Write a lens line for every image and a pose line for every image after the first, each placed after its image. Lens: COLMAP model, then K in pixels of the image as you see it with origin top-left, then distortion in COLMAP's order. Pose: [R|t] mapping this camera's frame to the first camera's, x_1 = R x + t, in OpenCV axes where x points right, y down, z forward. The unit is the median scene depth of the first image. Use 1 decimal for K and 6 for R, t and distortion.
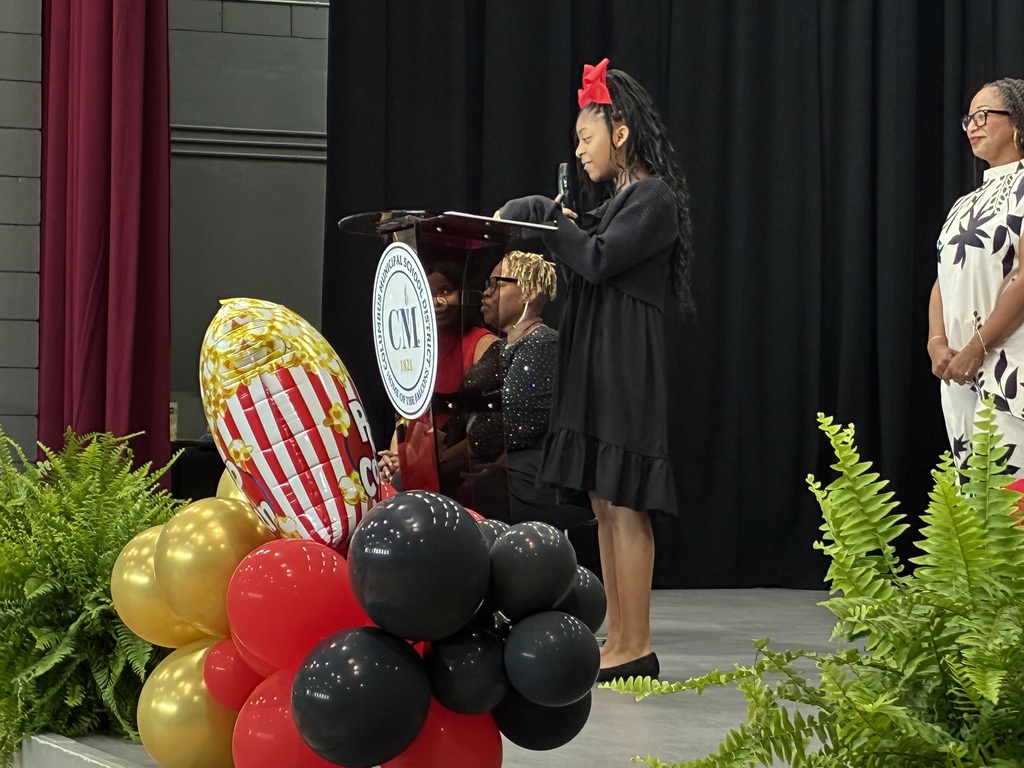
lens RADIAL K [[2978.2, 0, 512.0], [0, 2978.2, 384.0], [0, 0, 1]] dist [0.168990, -0.151793]
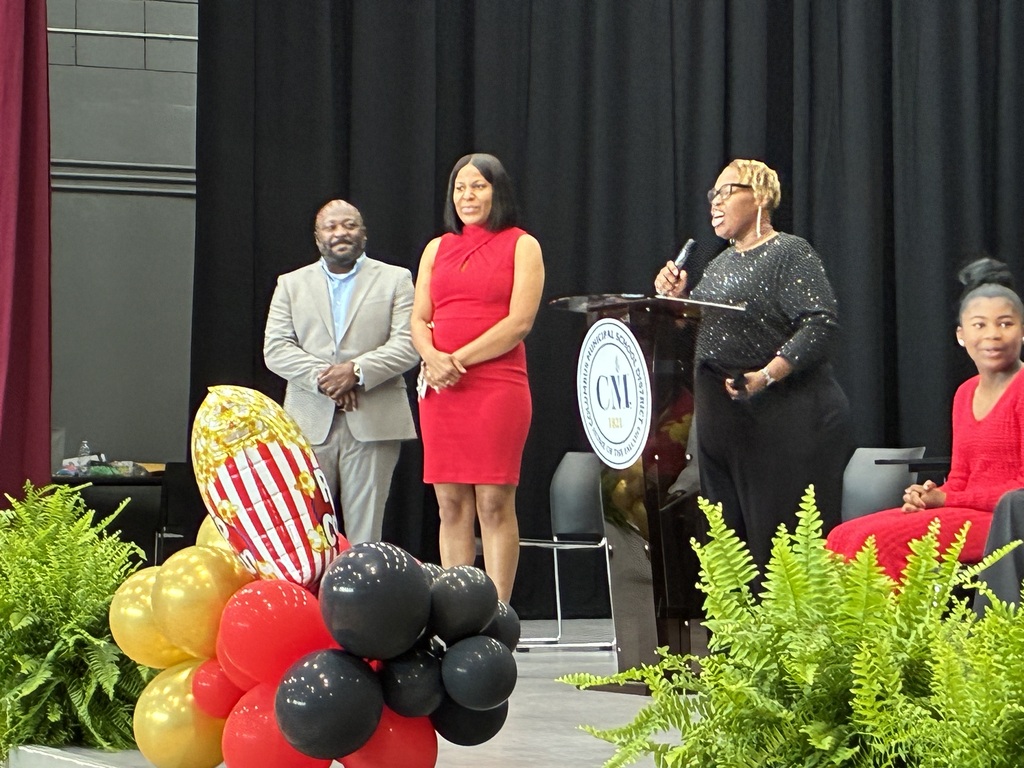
lens RADIAL K [[4025.9, 0, 512.0], [0, 4025.9, 384.0], [0, 0, 1]] dist [-0.233260, 12.948106]
pose [[0.997555, -0.003542, 0.069800, -0.090111], [0.002934, 0.999957, 0.008813, -0.044781], [-0.069829, -0.008587, 0.997522, -0.690274]]
